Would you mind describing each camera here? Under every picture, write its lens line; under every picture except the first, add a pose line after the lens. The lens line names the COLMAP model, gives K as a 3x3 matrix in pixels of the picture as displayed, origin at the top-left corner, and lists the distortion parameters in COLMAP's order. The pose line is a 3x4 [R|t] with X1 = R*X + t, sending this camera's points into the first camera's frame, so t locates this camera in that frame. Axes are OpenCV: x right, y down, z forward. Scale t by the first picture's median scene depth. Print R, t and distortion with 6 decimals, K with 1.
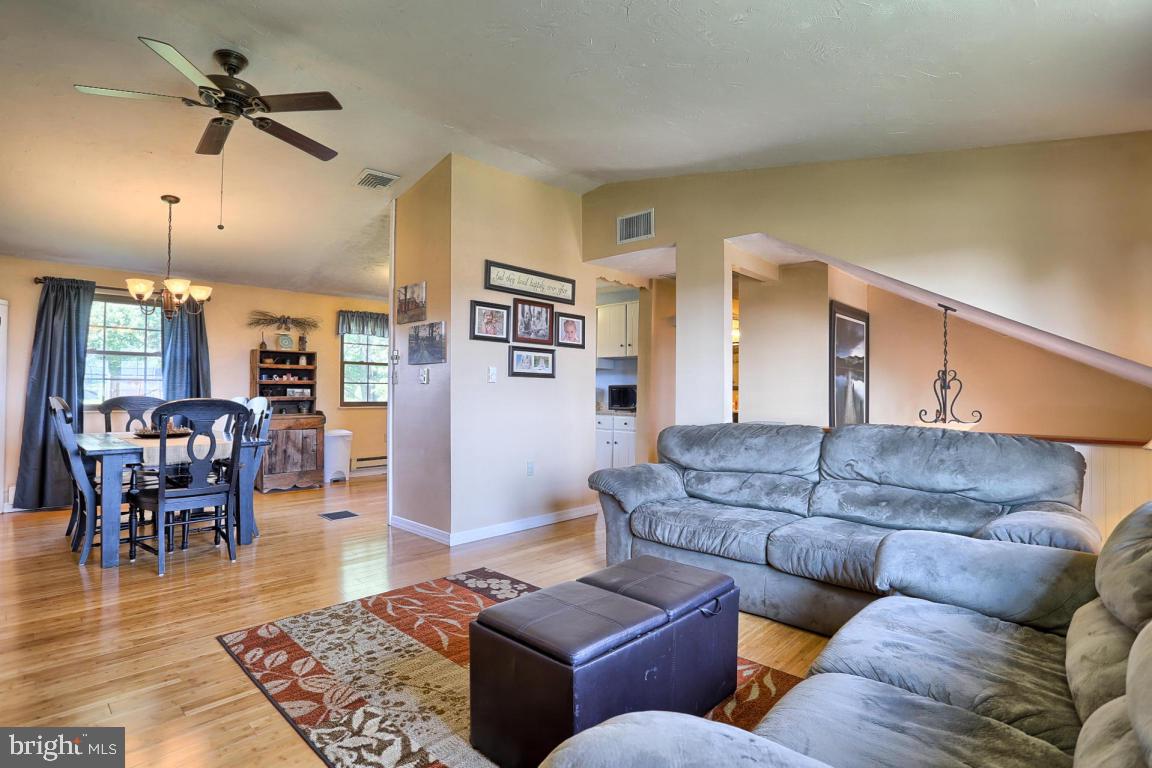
lens RADIAL K [[561.0, 0, 579.8], [0, 561.0, 385.1], [0, 0, 1]] dist [-0.066250, 0.024742]
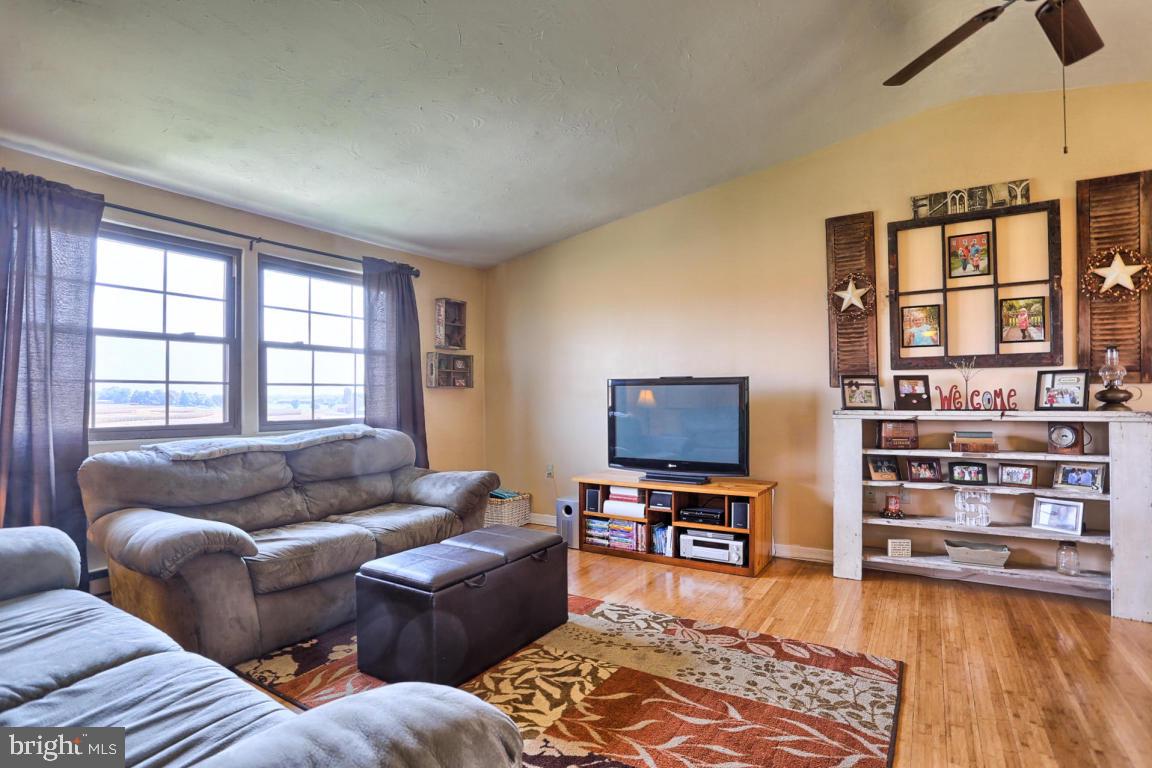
lens RADIAL K [[561.0, 0, 585.4], [0, 561.0, 390.9], [0, 0, 1]] dist [-0.066250, 0.024742]
pose [[-0.978561, -0.002199, -0.205947, 0.028470], [0.002385, 0.999755, -0.022007, 0.009078], [0.205945, -0.022026, -0.978316, 0.885910]]
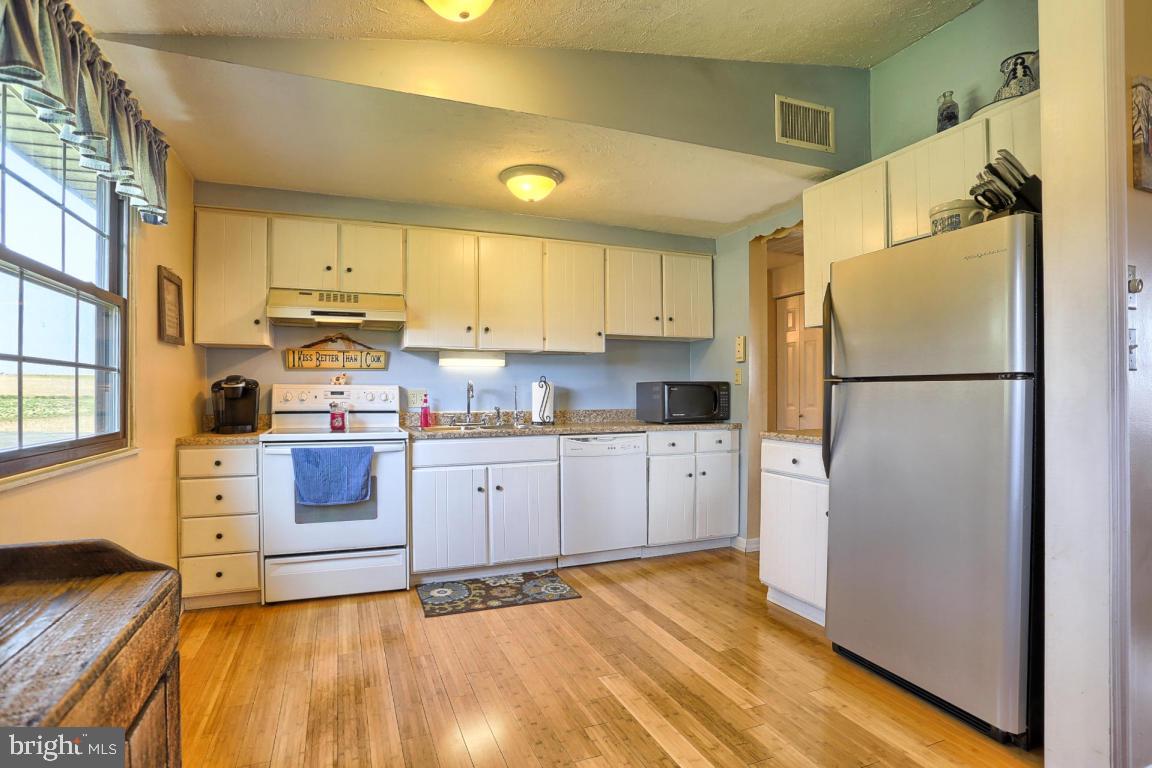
lens RADIAL K [[561.0, 0, 548.7], [0, 561.0, 396.5], [0, 0, 1]] dist [-0.066250, 0.024742]
pose [[0.436134, -0.009595, 0.899831, -0.696797], [-0.006511, 0.999883, 0.013818, 0.009878], [-0.899858, -0.011885, 0.436020, 1.080359]]
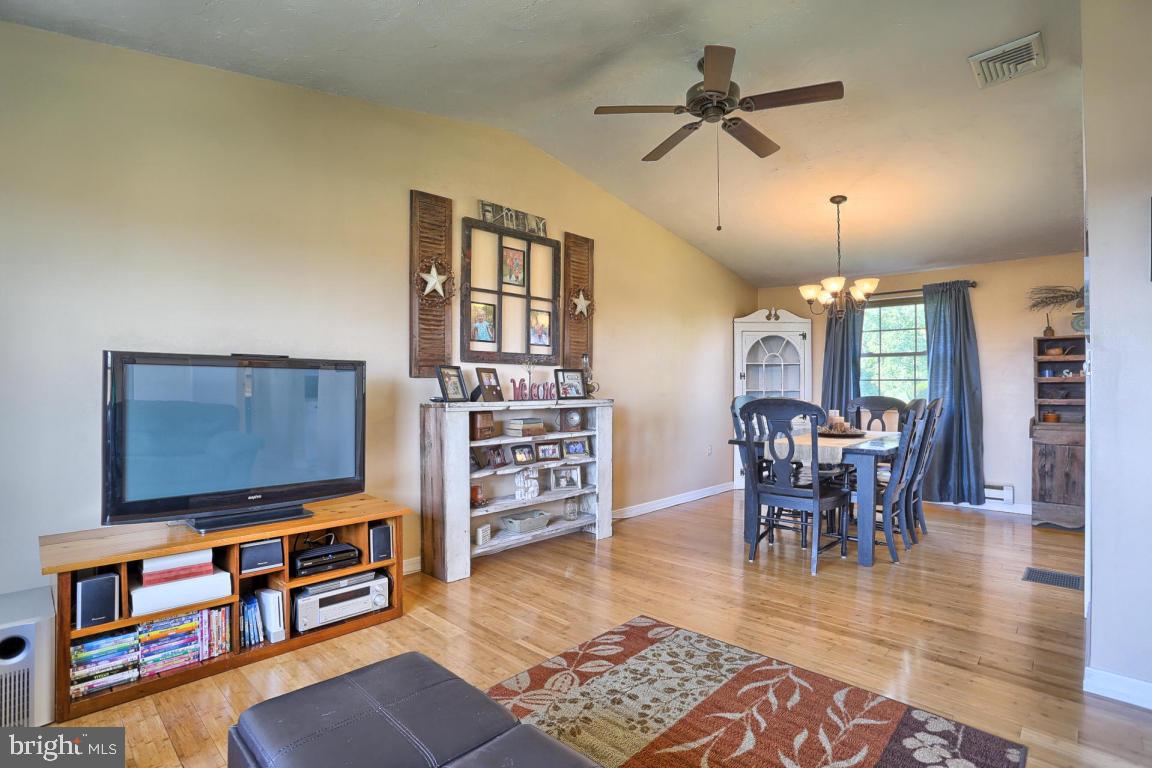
lens RADIAL K [[561.0, 0, 563.9], [0, 561.0, 381.3], [0, 0, 1]] dist [-0.066250, 0.024742]
pose [[-0.012936, -0.017385, -0.999765, 0.221223], [0.006323, 0.999827, -0.017468, 0.006534], [0.999896, -0.006547, -0.012824, 0.421139]]
